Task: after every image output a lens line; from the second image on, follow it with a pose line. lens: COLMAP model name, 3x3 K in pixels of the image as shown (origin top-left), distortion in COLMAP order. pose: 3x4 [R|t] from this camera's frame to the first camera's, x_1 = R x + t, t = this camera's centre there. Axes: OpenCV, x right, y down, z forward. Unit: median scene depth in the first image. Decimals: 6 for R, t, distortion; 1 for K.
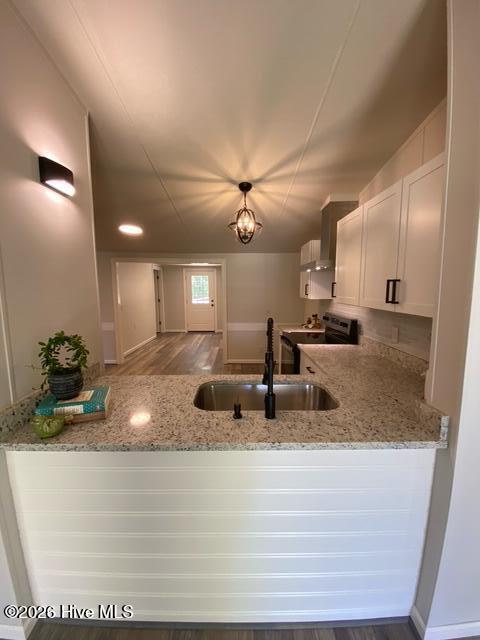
lens RADIAL K [[258.2, 0, 240.6], [0, 258.2, 320.6], [0, 0, 1]] dist [-0.018601, -0.000515]
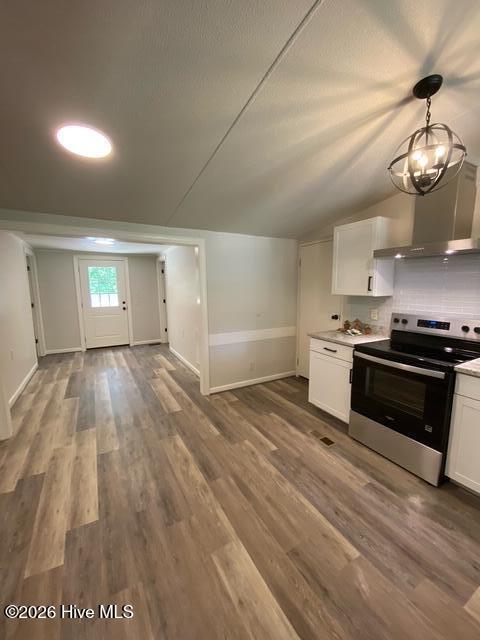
lens RADIAL K [[258.2, 0, 239.5], [0, 258.2, 316.5], [0, 0, 1]] dist [-0.018601, -0.000515]
pose [[0.870745, -0.058474, 0.488246, -0.202259], [0.063721, 0.997950, 0.005877, -0.024135], [-0.487589, 0.025994, 0.872686, 0.247831]]
